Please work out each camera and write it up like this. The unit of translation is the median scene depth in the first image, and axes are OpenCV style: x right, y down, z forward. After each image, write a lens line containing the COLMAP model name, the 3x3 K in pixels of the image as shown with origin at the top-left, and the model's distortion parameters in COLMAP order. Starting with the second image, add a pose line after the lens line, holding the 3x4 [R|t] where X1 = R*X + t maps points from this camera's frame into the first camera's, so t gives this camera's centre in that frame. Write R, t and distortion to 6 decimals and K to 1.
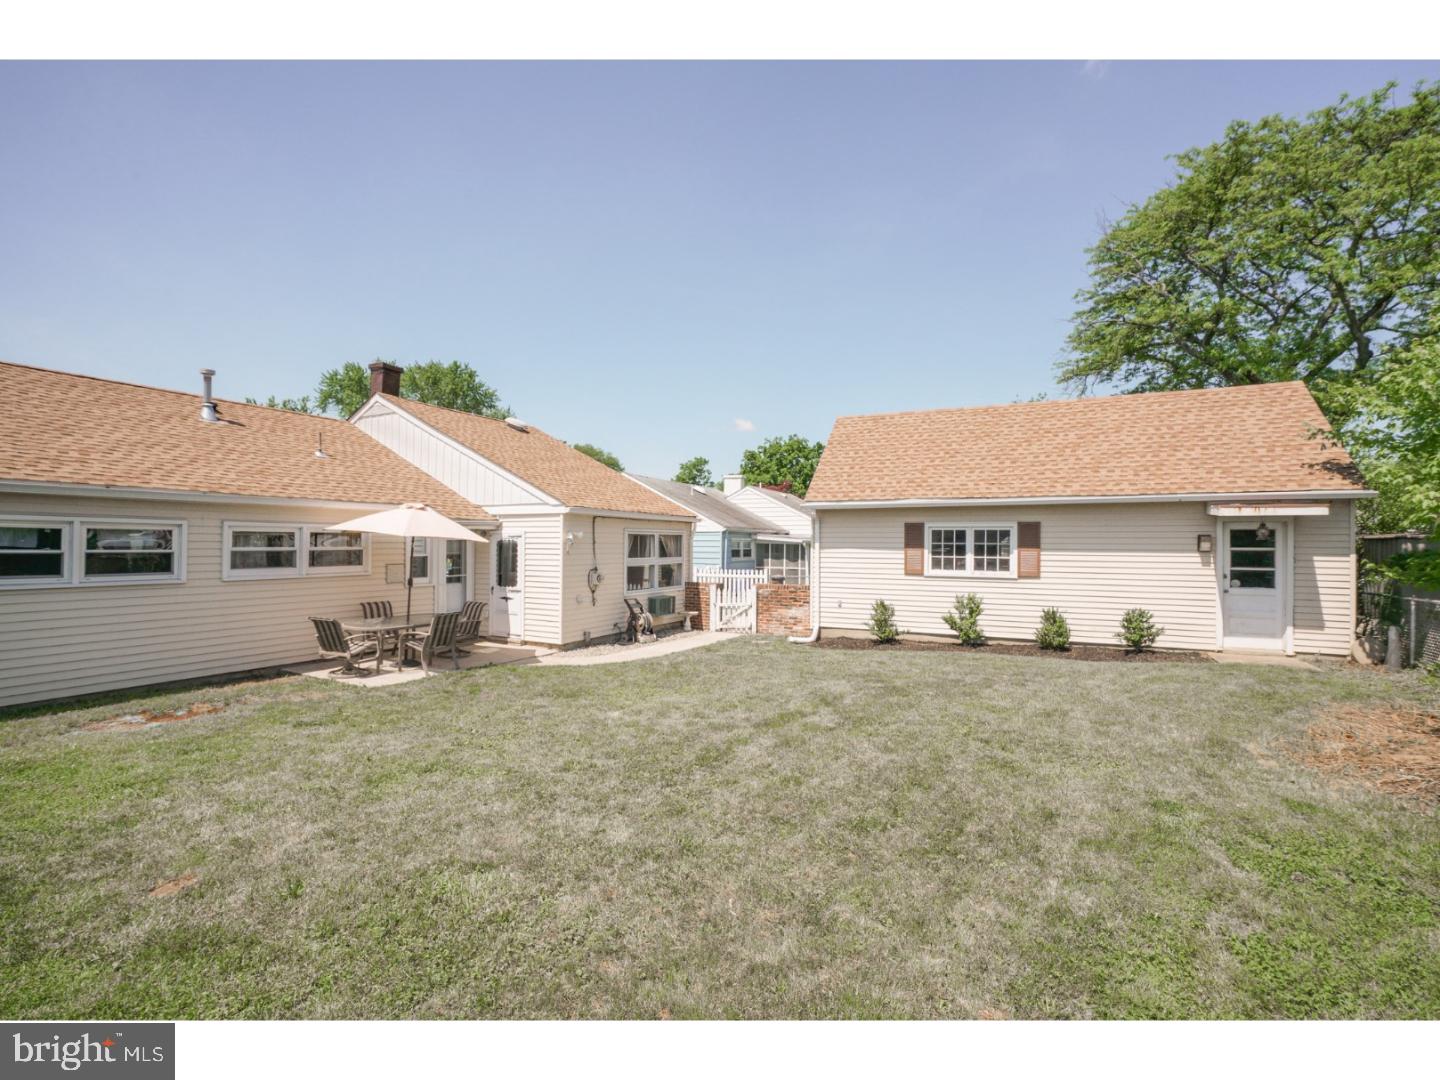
lens RADIAL K [[662.8, 0, 725.2], [0, 662.8, 535.0], [0, 0, 1]] dist [0.000251, 0.000352]
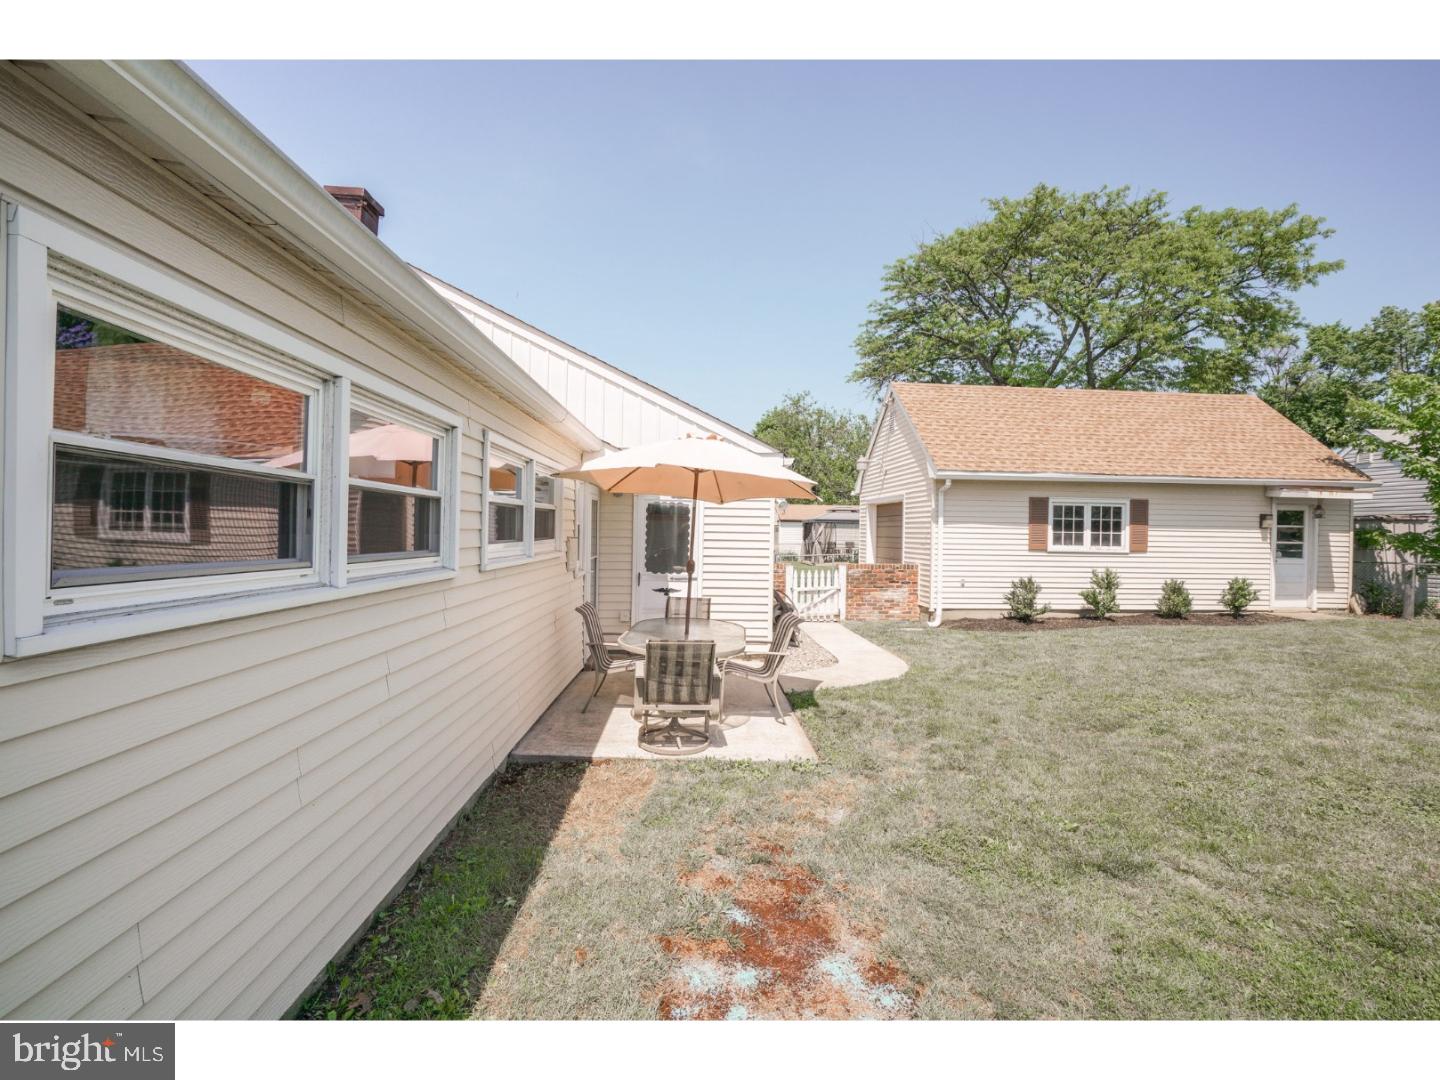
lens RADIAL K [[649.2, 0, 708.7], [0, 649.2, 528.9], [0, 0, 1]] dist [-0.001079, -0.000088]
pose [[0.869817, 0.008969, 0.493293, -0.648776], [-0.016674, 0.999798, 0.011222, 0.026995], [-0.493093, -0.017986, 0.869791, 0.434885]]
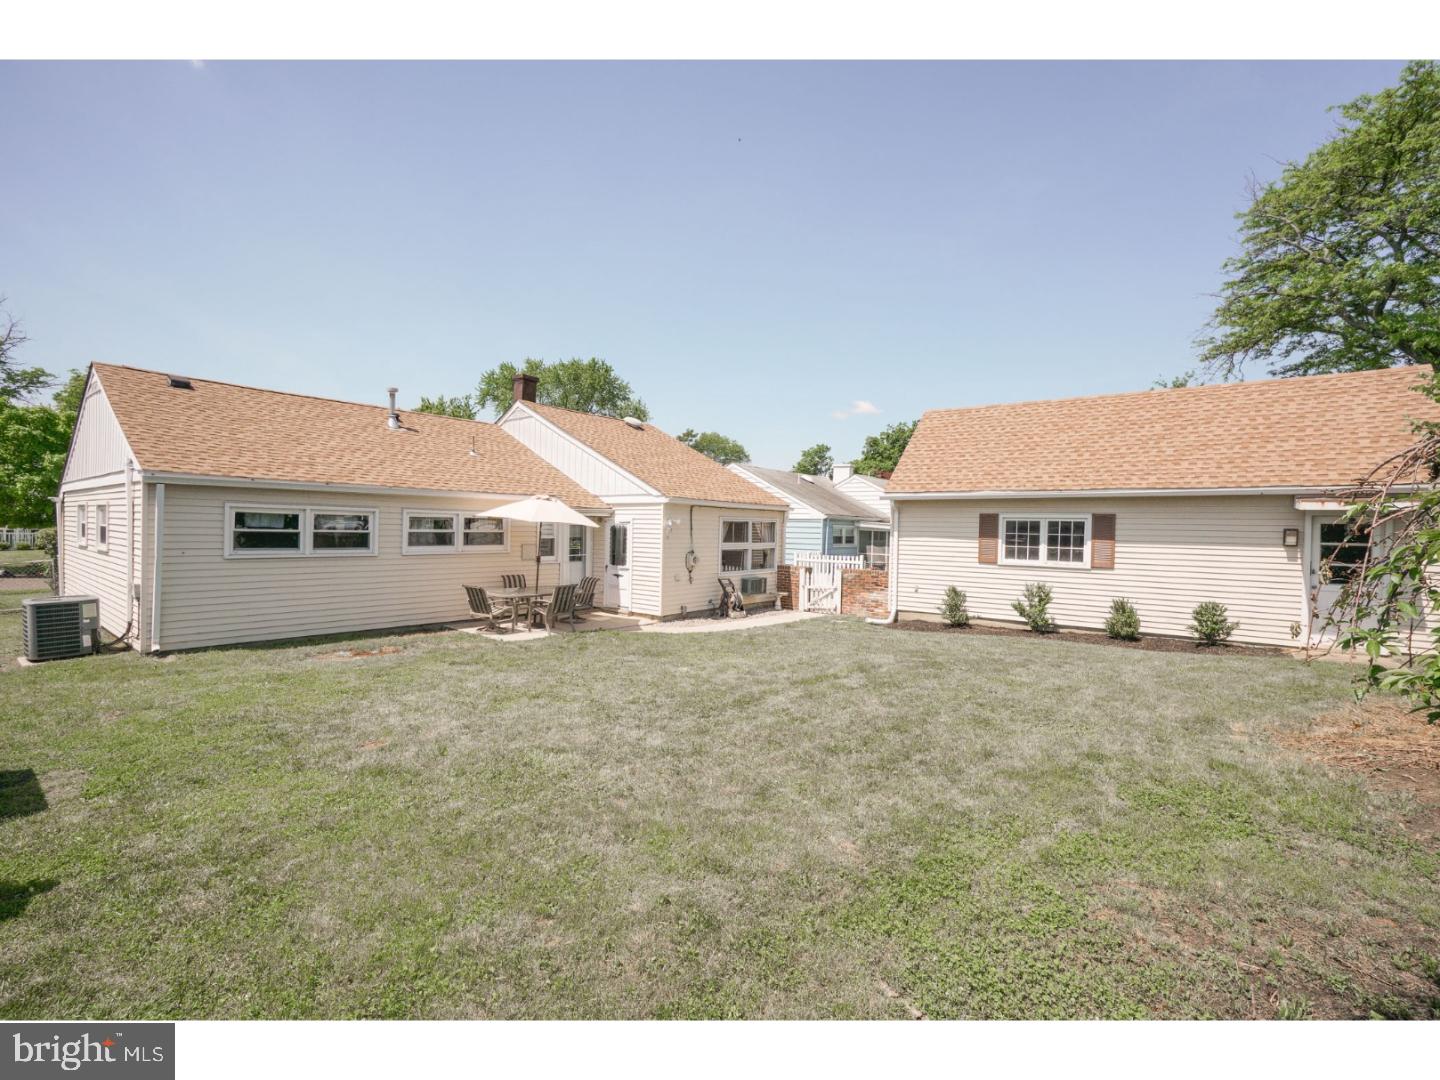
lens RADIAL K [[660.8, 0, 723.2], [0, 660.8, 531.0], [0, 0, 1]] dist [0.002181, 0.000421]
pose [[0.980496, 0.013421, -0.196080, 0.084551], [-0.010217, 0.999797, 0.017346, -0.004945], [0.196274, -0.015004, 0.980434, -0.110854]]
